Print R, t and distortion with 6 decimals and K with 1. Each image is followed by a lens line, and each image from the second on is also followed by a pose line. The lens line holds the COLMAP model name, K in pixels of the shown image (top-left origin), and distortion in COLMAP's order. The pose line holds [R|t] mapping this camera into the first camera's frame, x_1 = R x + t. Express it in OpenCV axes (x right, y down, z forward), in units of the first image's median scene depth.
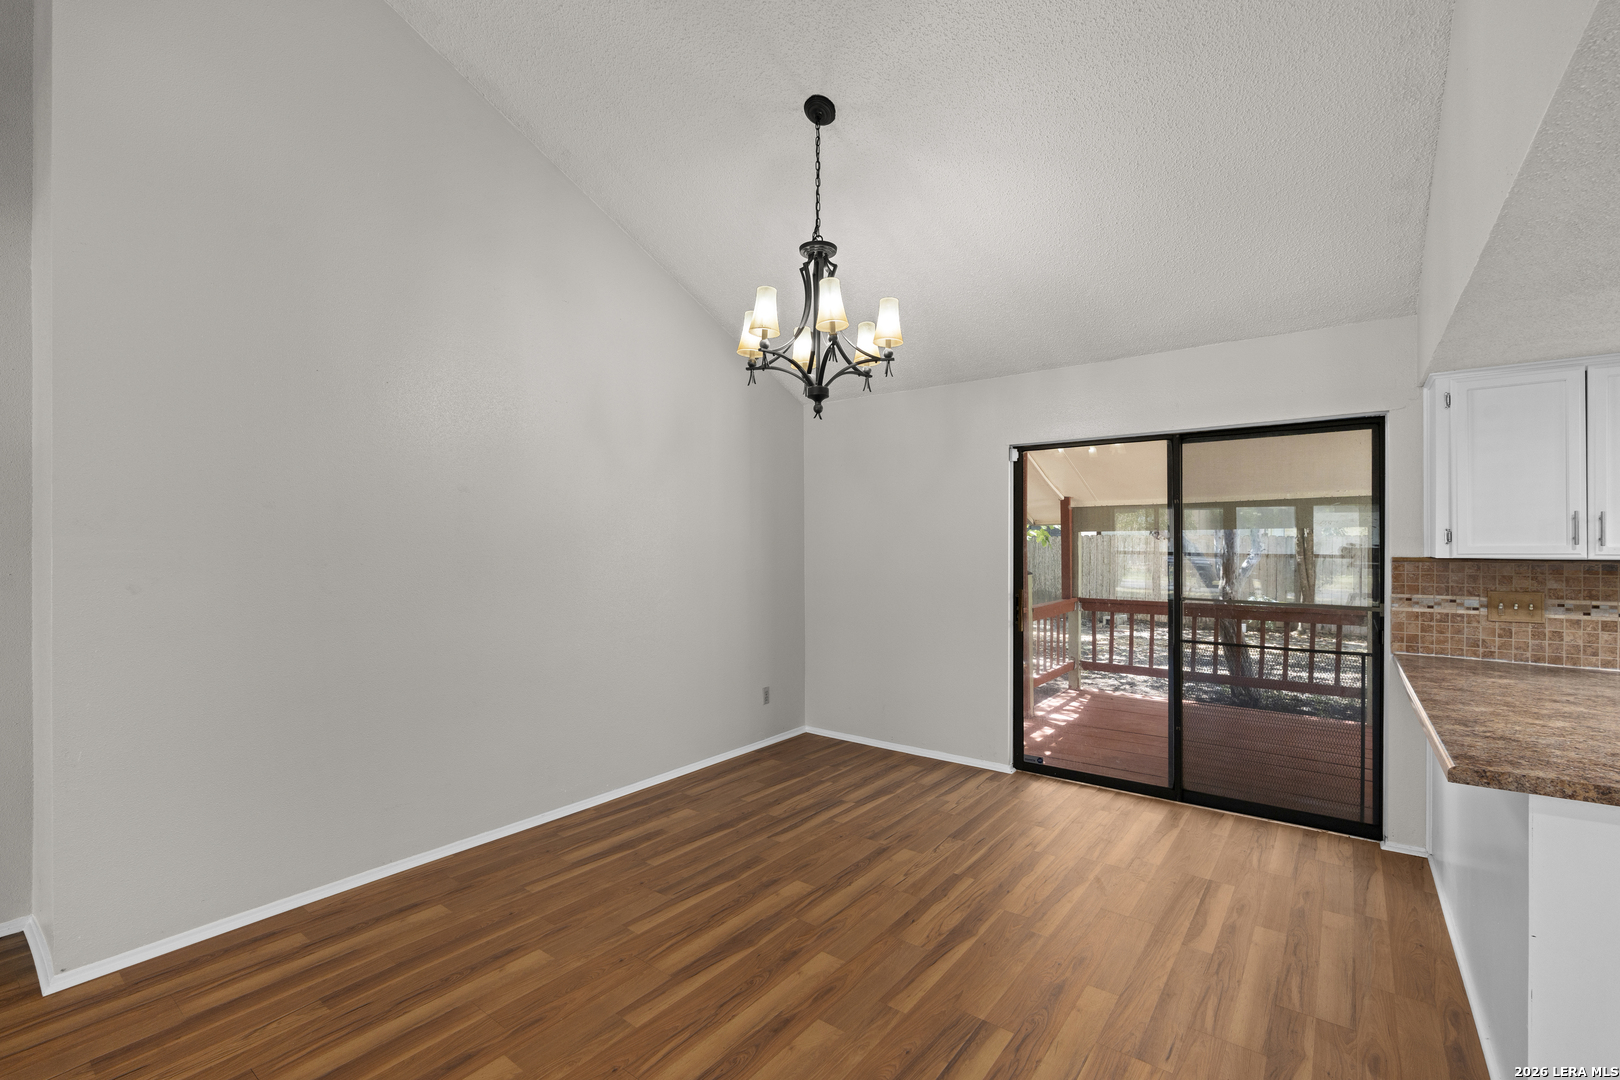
lens RADIAL K [[707.0, 0, 812.5], [0, 707.0, 543.3], [0, 0, 1]] dist [-0.002420, -0.000078]
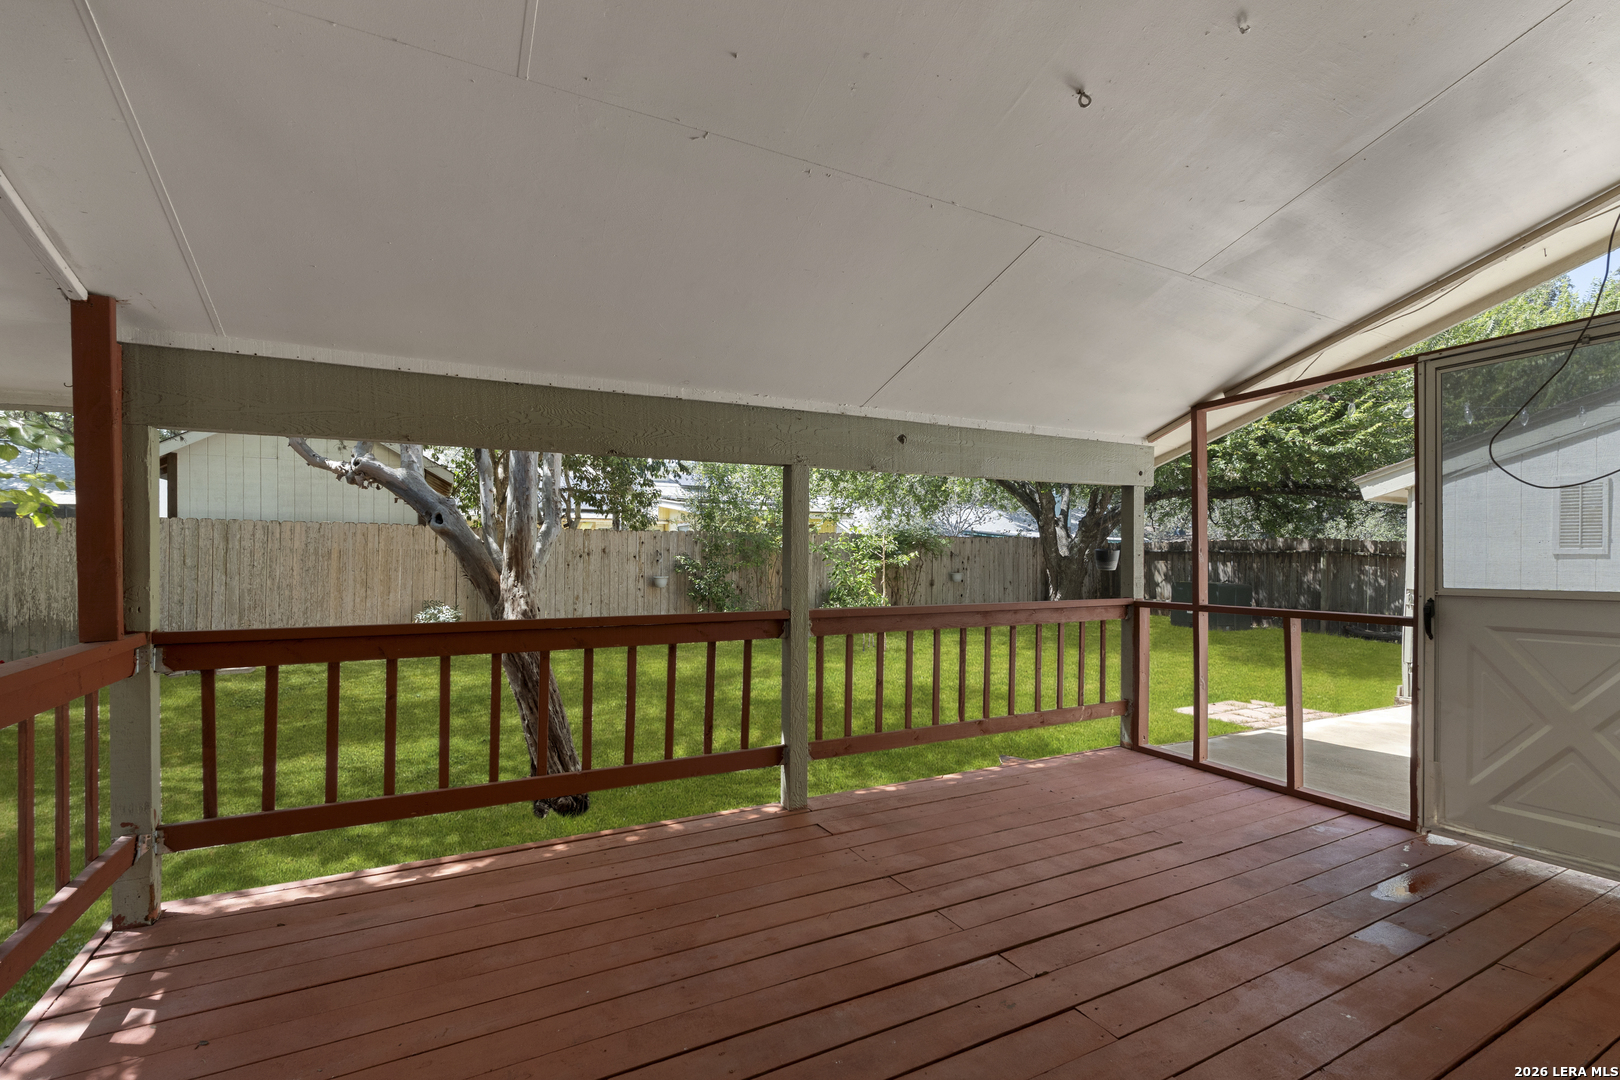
lens RADIAL K [[717.0, 0, 810.6], [0, 717.0, 572.6], [0, 0, 1]] dist [-0.000474, 0.000093]
pose [[0.419716, -0.004270, 0.907645, 0.500801], [-0.004328, 0.999968, 0.006706, 0.111374], [-0.907645, -0.006742, 0.419685, 1.427340]]
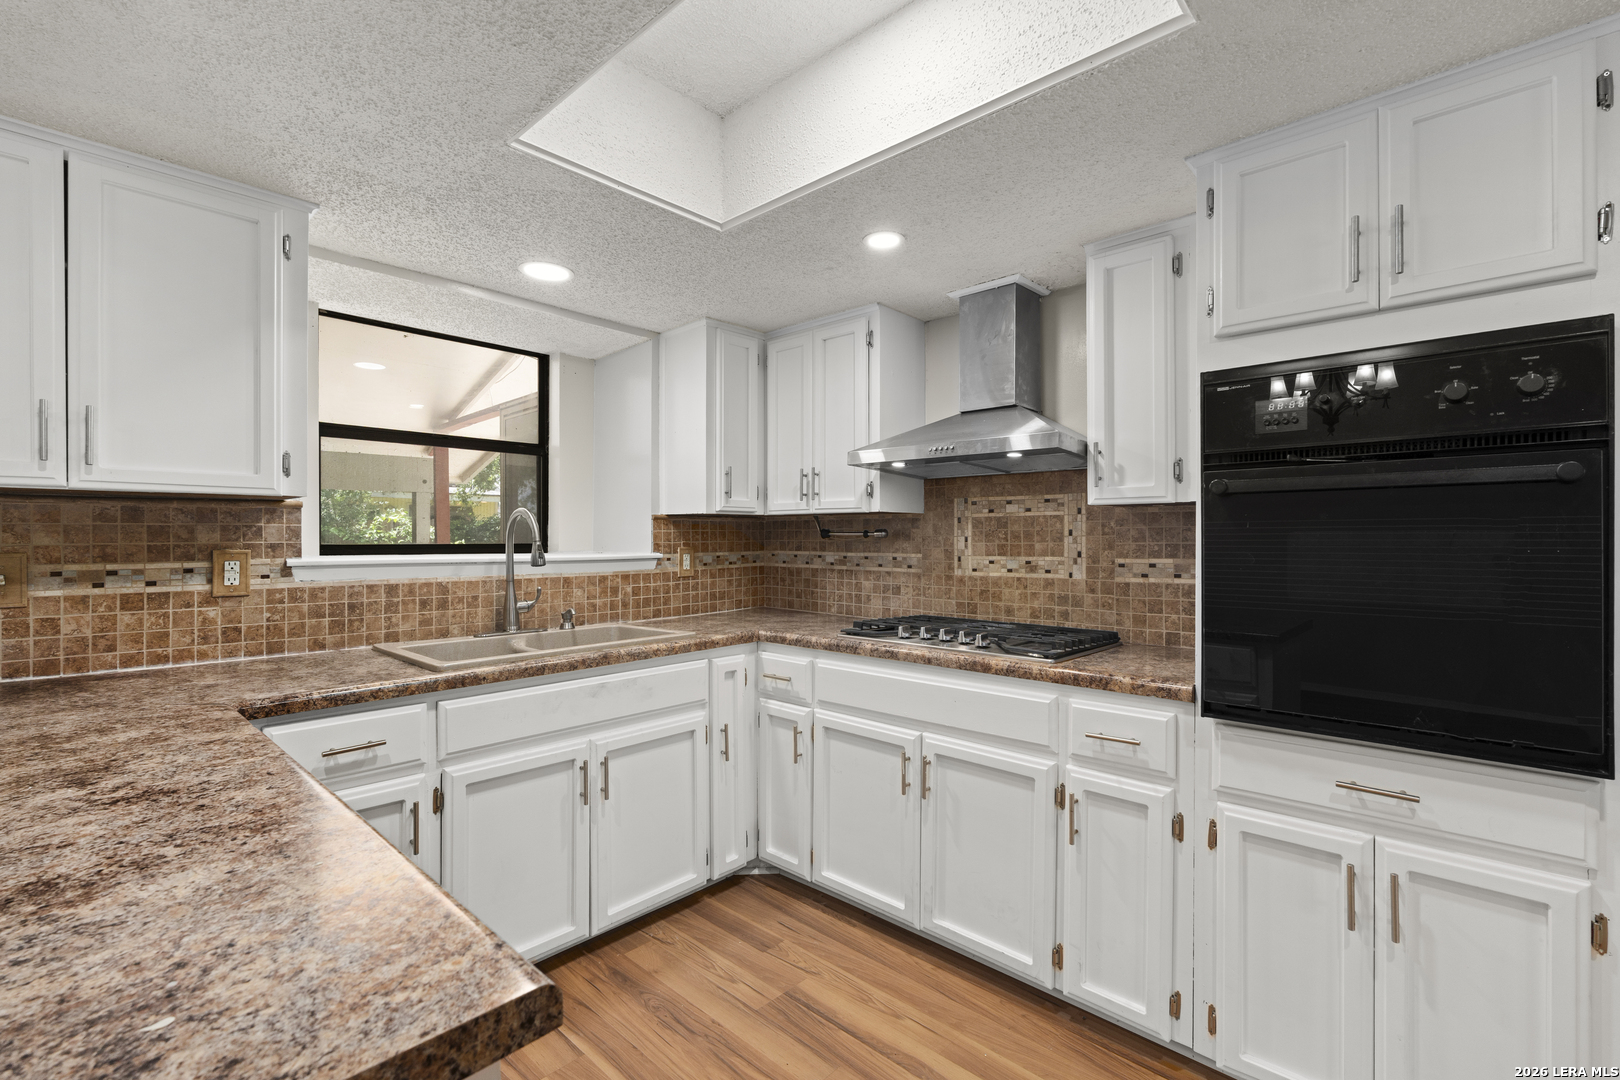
lens RADIAL K [[713.6, 0, 810.9], [0, 713.6, 537.2], [0, 0, 1]] dist [-0.004426, 0.000124]
pose [[0.103425, 0.000582, 0.994637, 0.528589], [-0.003191, 0.999995, -0.000253, 0.054873], [-0.994632, -0.003148, 0.103426, 0.304801]]
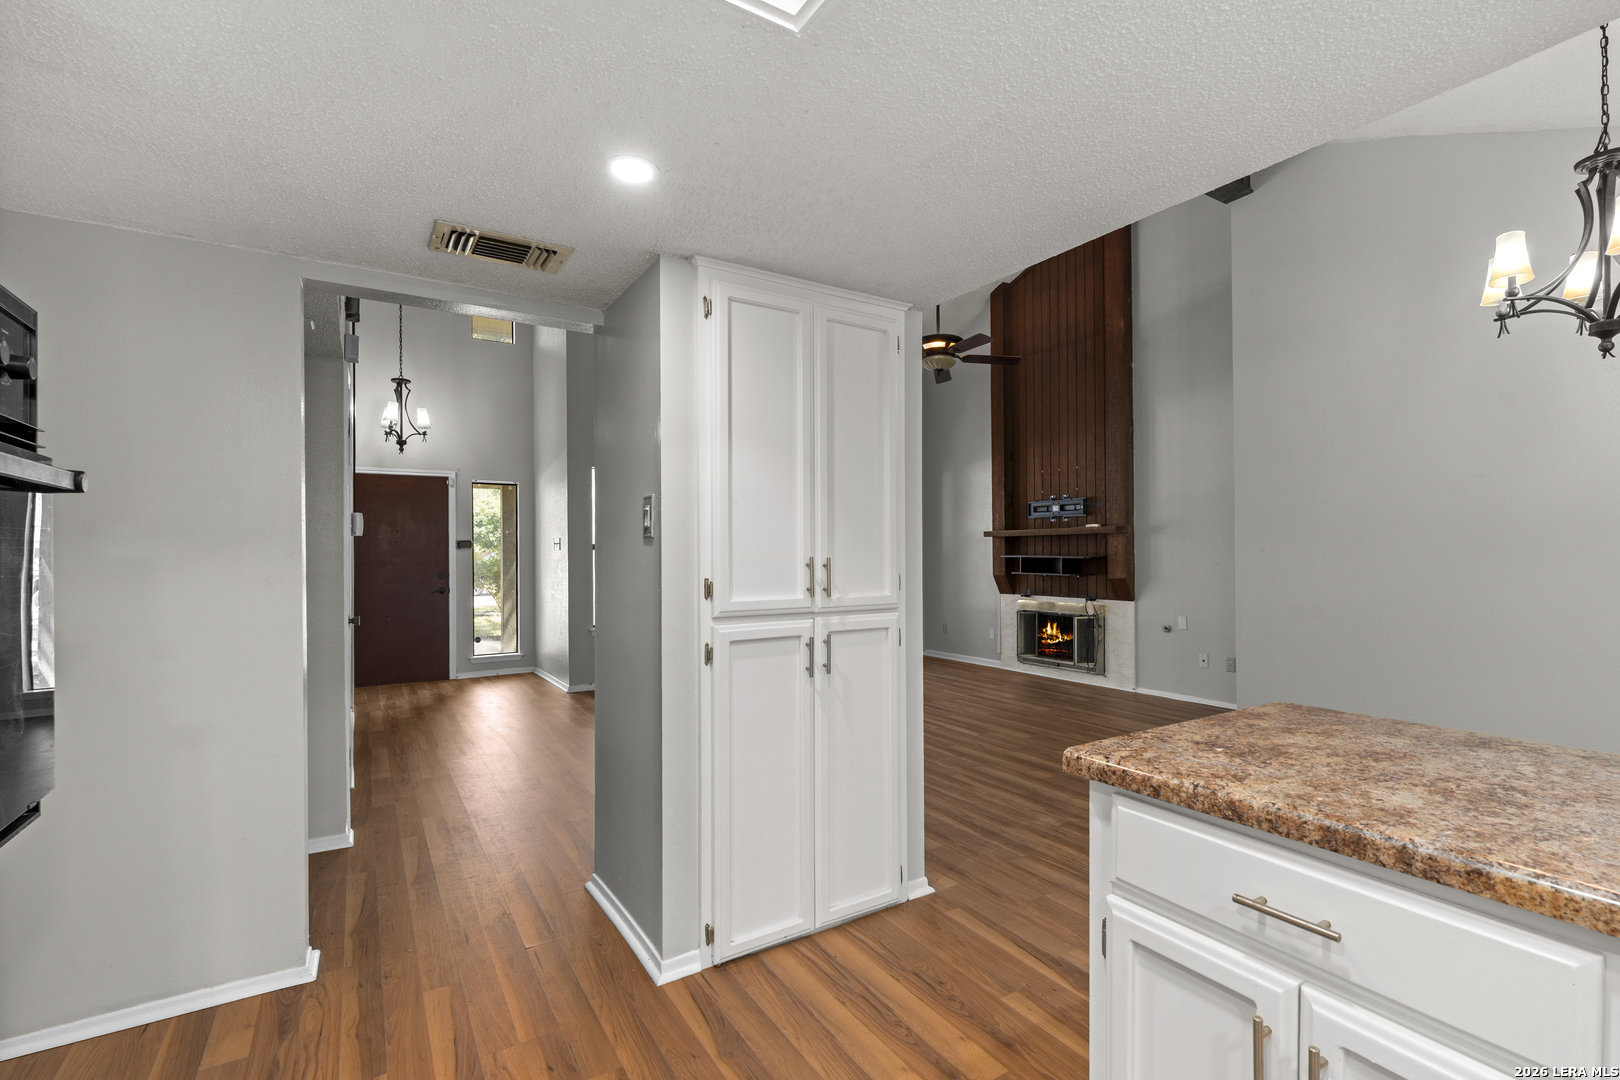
lens RADIAL K [[725.6, 0, 802.5], [0, 725.6, 552.2], [0, 0, 1]] dist [-0.013518, -0.000232]
pose [[-0.359625, -0.000612, -0.933097, 1.167627], [0.007030, 0.999970, -0.003366, 0.055645], [0.933070, -0.007770, -0.359610, 0.401718]]
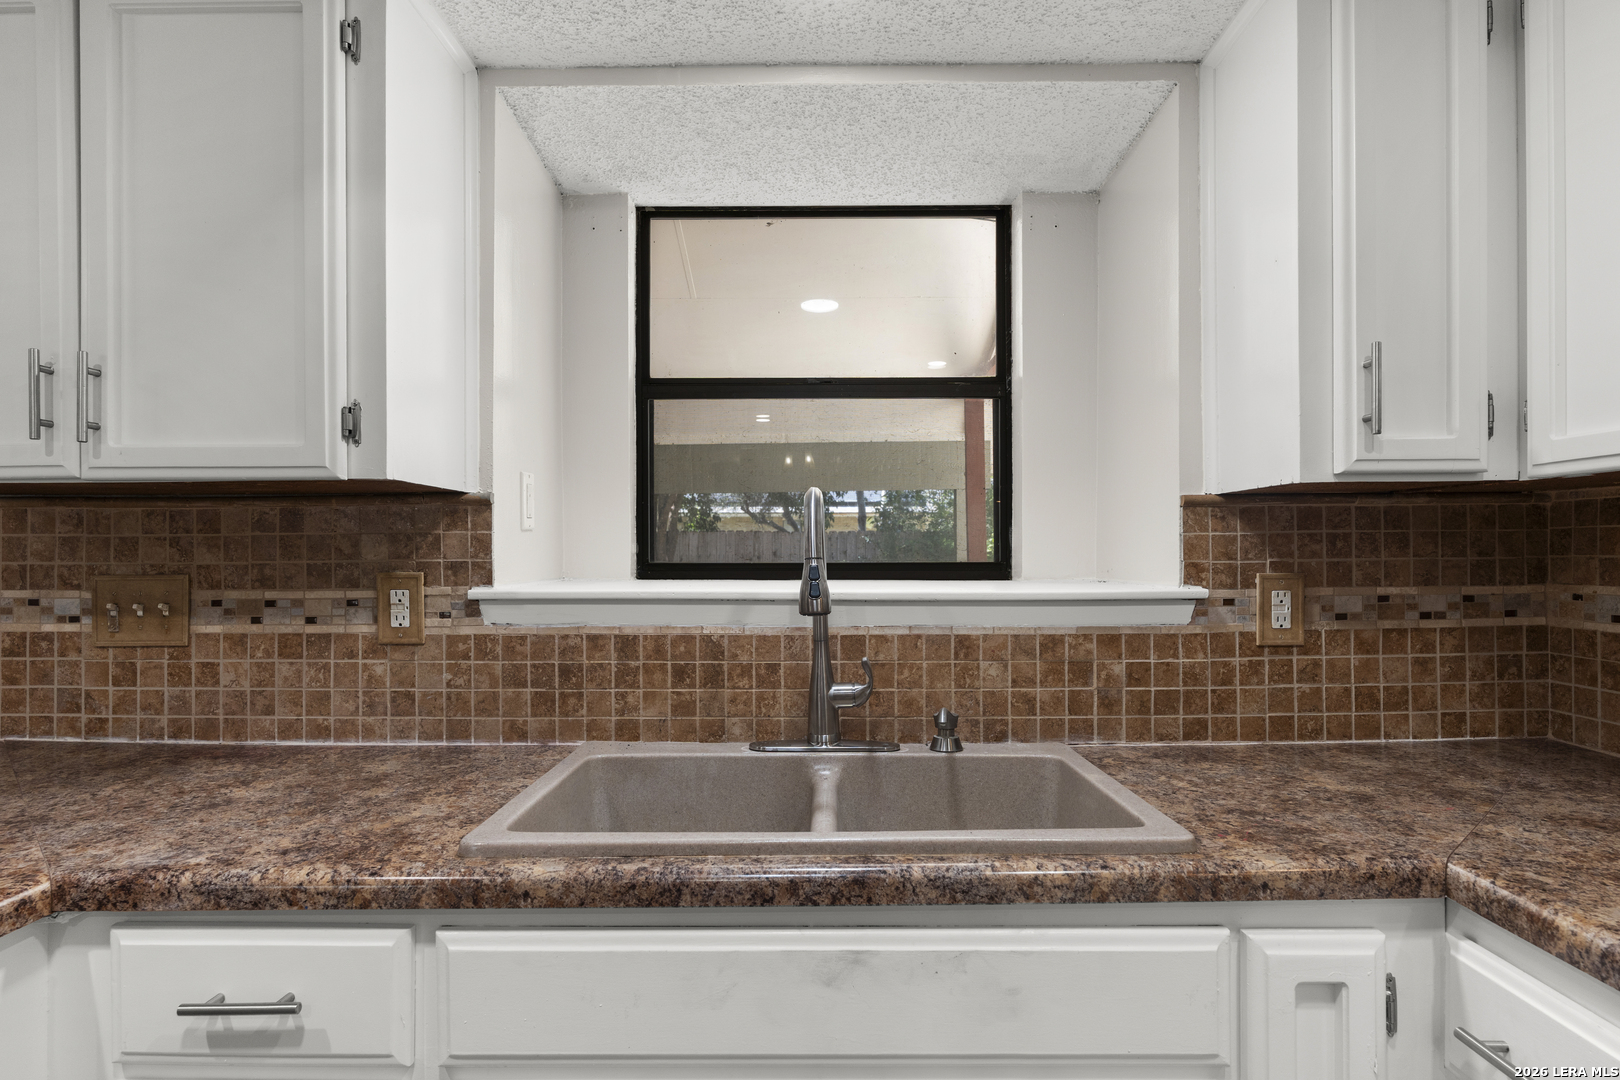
lens RADIAL K [[886.9, 0, 810.0], [0, 886.9, 551.2], [0, 0, 1]] dist [-0.001262, -0.000227]
pose [[0.804579, -0.000993, 0.593844, 1.020900], [0.002081, 0.999997, -0.001147, 0.056880], [-0.593841, 0.002158, 0.804579, 0.337579]]
